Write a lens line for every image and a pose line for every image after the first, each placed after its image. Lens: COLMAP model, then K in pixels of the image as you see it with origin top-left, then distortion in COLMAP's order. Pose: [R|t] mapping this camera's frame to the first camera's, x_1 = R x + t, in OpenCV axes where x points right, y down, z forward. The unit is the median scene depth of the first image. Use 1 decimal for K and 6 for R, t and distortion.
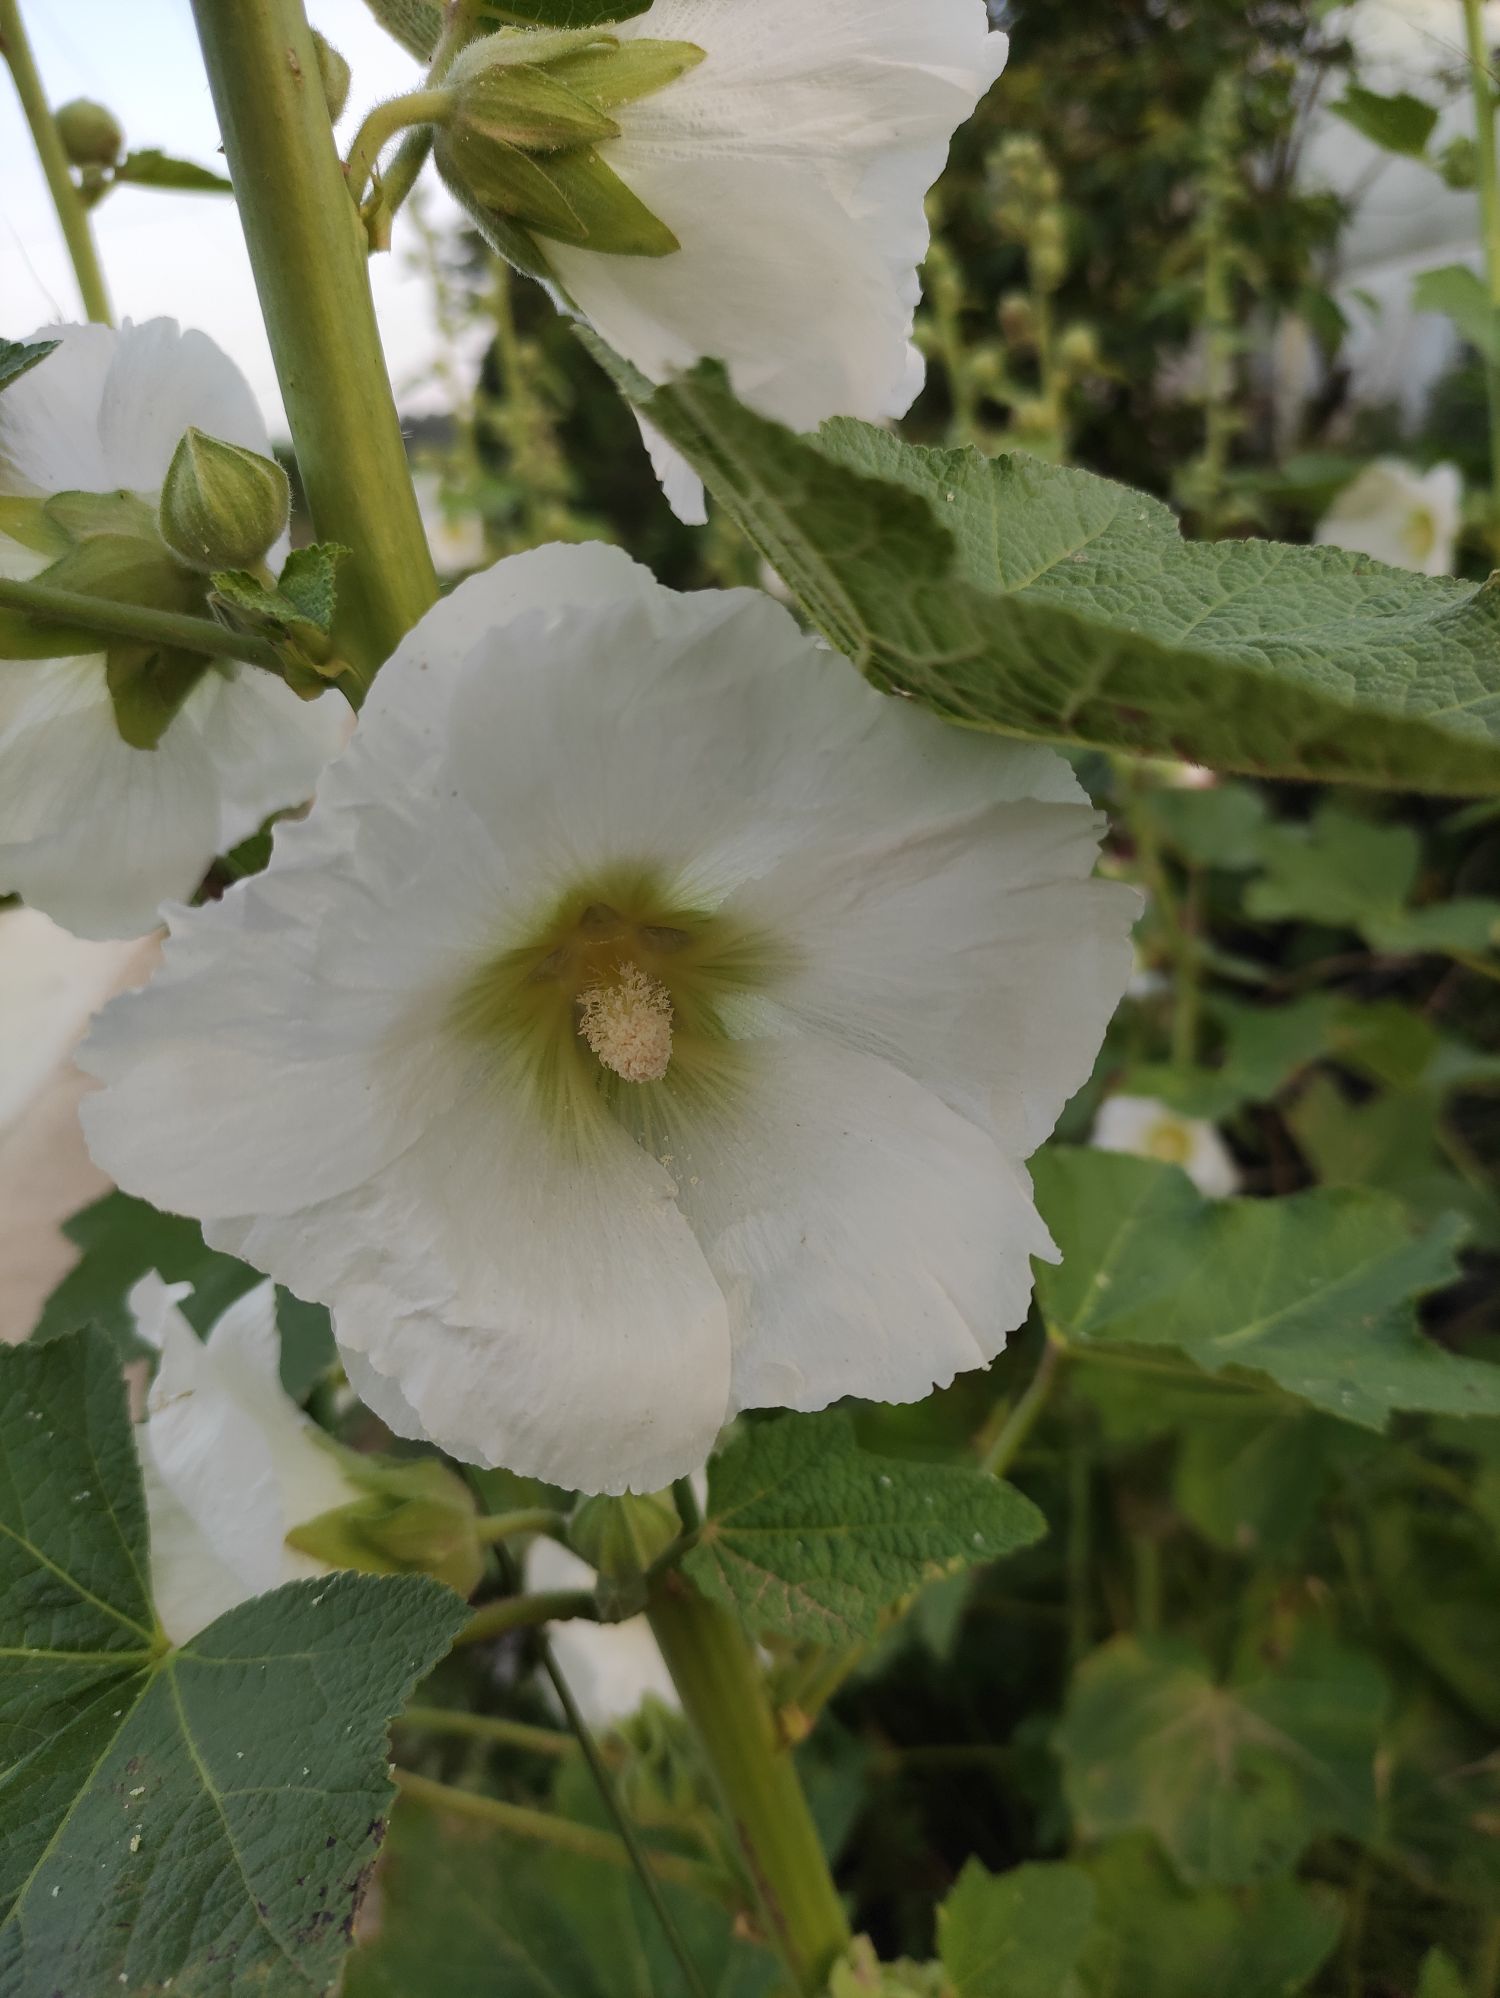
lens RADIAL K [[1452.9, 0, 747.5], [0, 1452.9, 1005.7], [0, 0, 1]] dist [-0.052652, -0.005614]
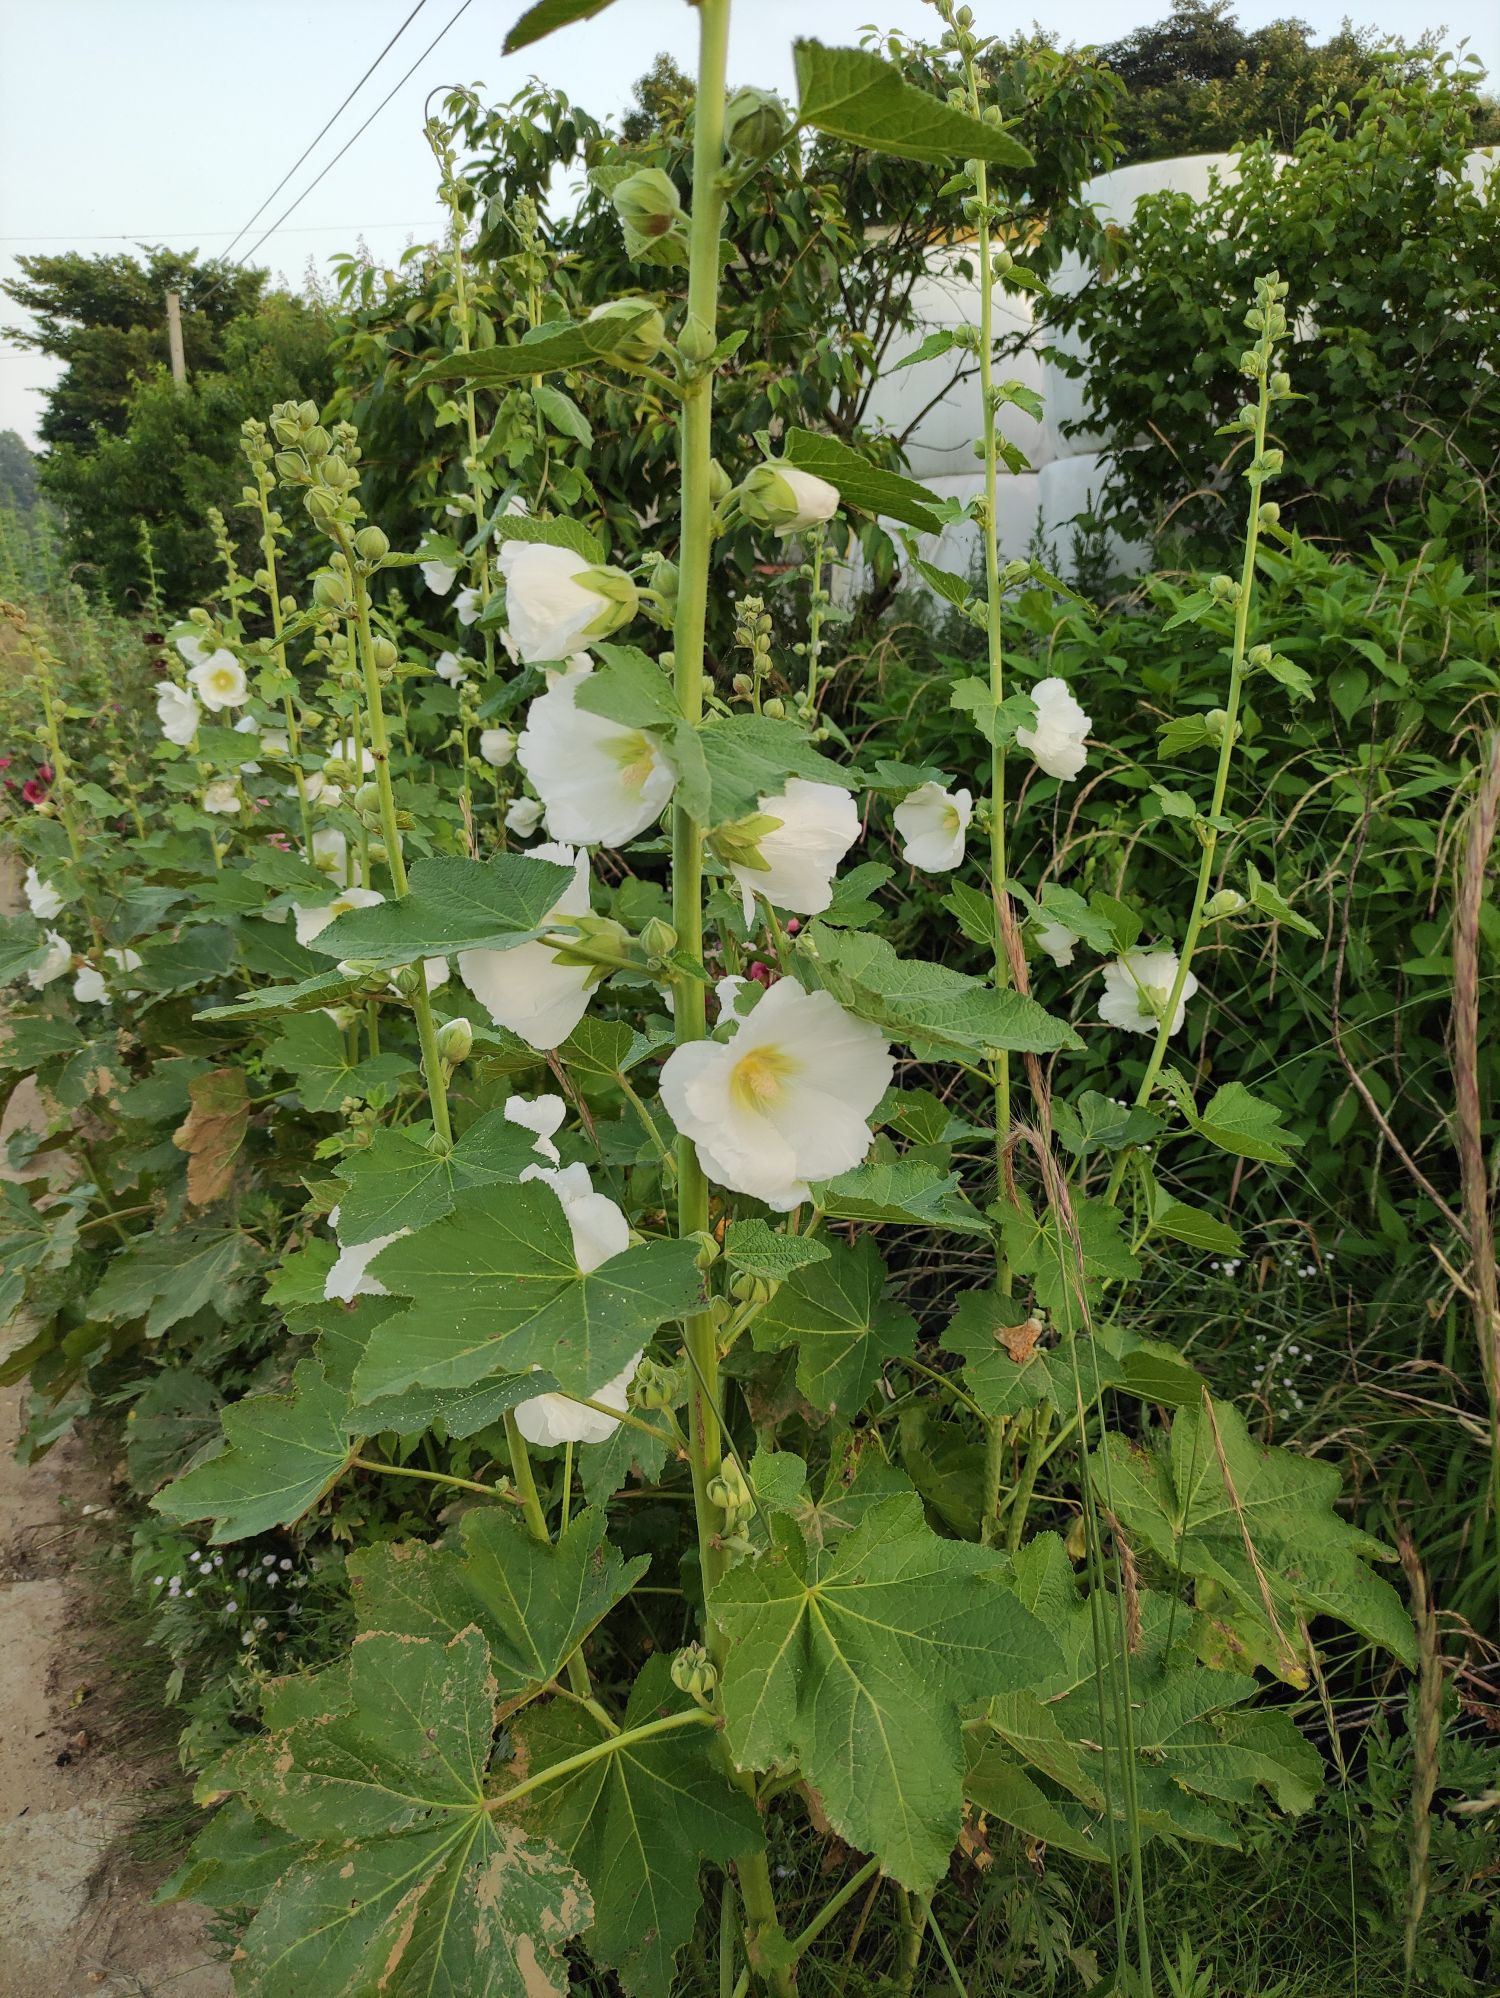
lens RADIAL K [[1452.9, 0, 750.5], [0, 1452.9, 997.9], [0, 0, 1]] dist [-0.052652, -0.005614]
pose [[0.946717, 0.072102, 0.313893, -1.090269], [-0.052913, 0.996196, -0.069241, 0.038048], [-0.317691, 0.048942, 0.946930, -2.168260]]
